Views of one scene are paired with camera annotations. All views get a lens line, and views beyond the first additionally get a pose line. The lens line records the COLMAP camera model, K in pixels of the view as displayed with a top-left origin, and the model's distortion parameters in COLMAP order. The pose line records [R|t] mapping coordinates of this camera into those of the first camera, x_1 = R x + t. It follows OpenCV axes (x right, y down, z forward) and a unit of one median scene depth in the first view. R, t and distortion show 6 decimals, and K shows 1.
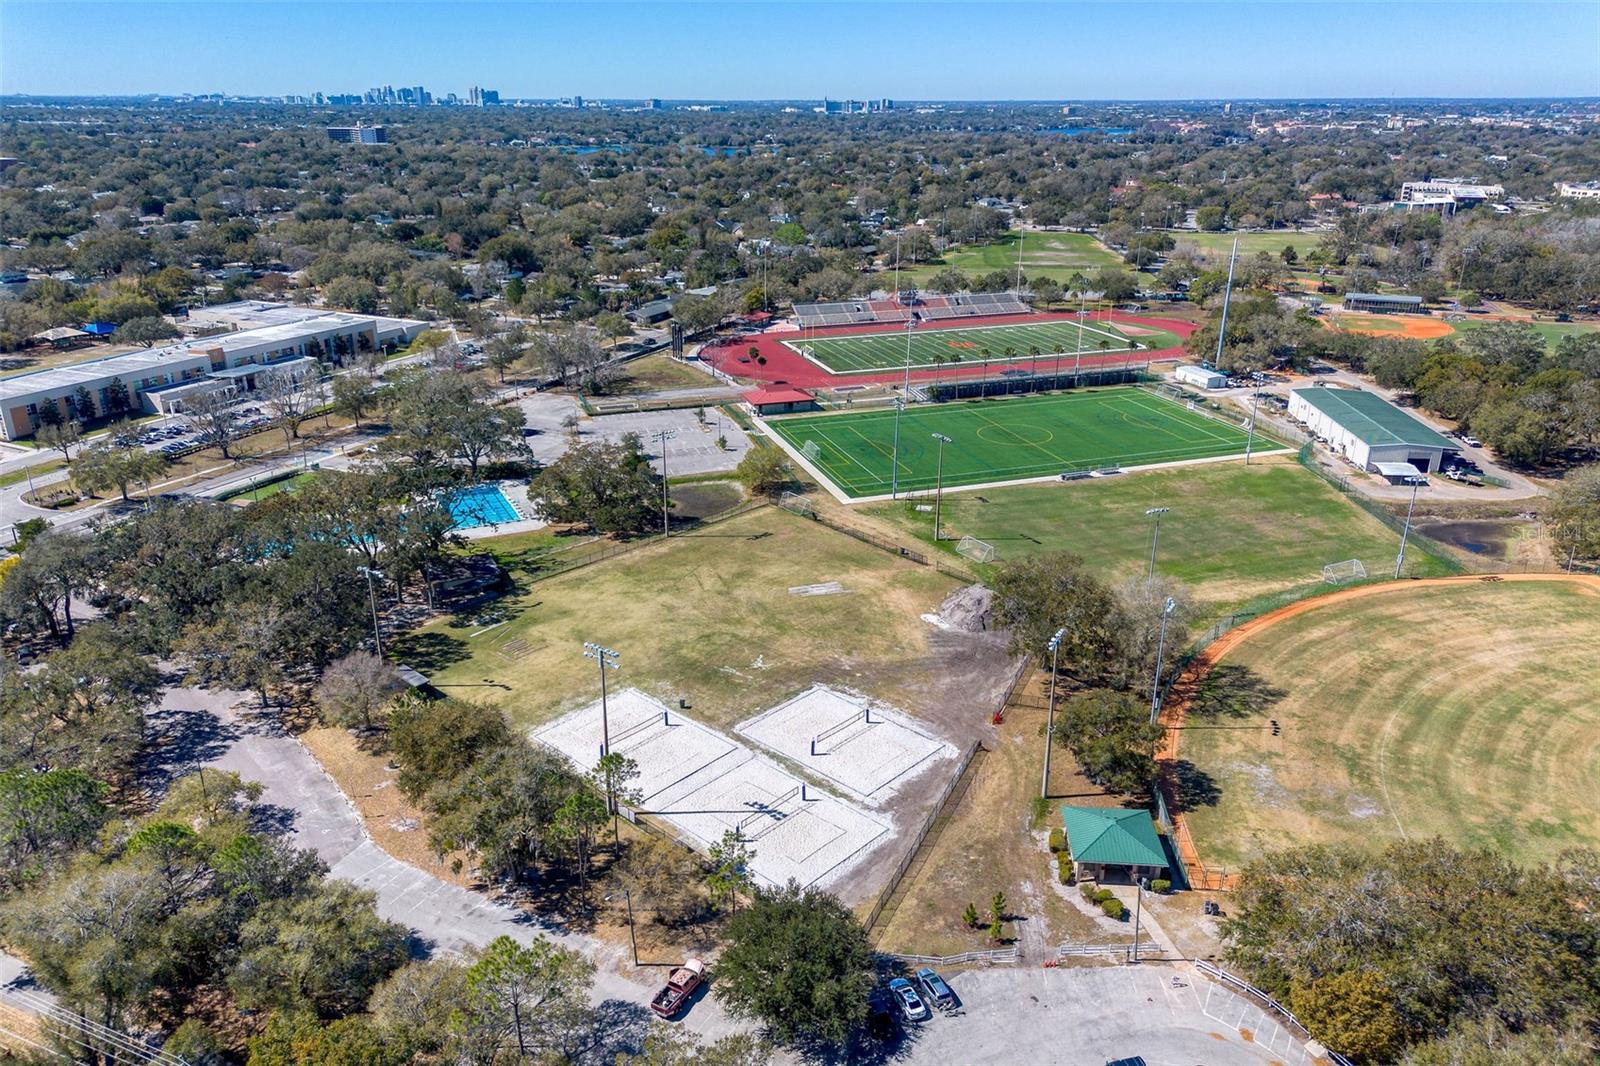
lens RADIAL K [[1149.0, 0, 792.6], [0, 1149.0, 533.2], [0, 0, 1]] dist [0.062503, -0.047645]
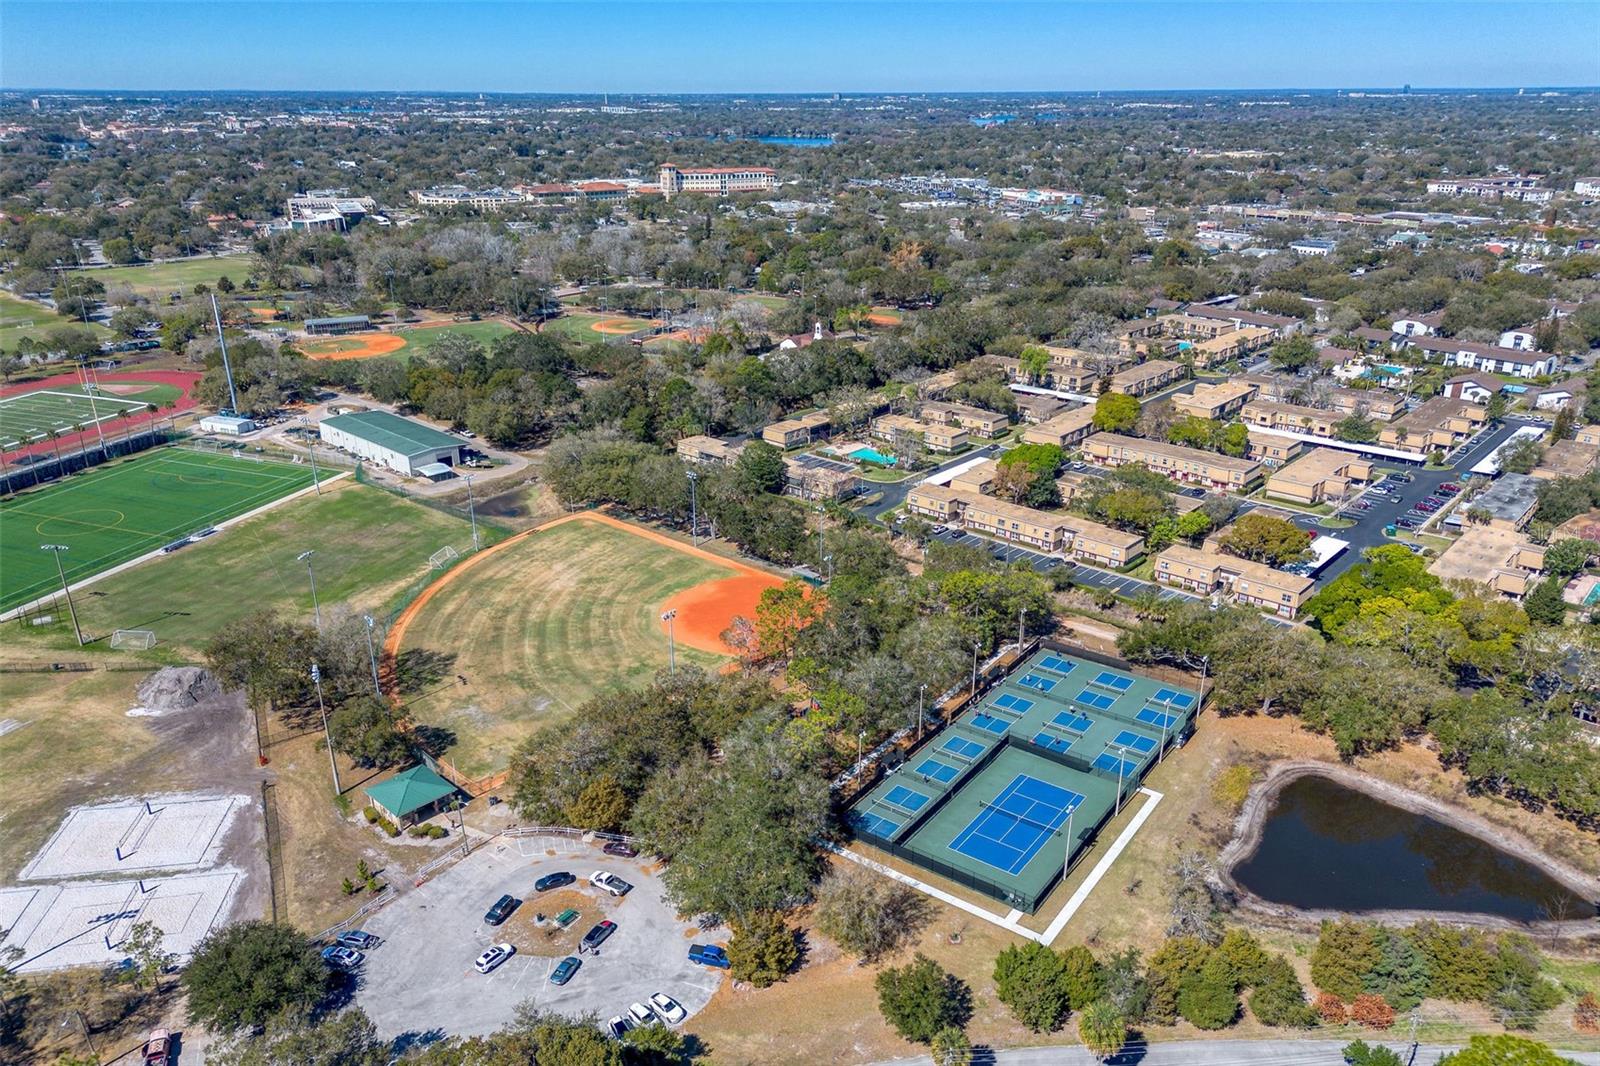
lens RADIAL K [[1149.0, 0, 800.8], [0, 1149.0, 532.7], [0, 0, 1]] dist [0.062503, -0.047645]
pose [[0.631794, -0.279774, 0.722885, -0.156542], [0.278230, 0.952295, 0.125391, -0.033770], [-0.723480, 0.121907, 0.679496, -0.140870]]
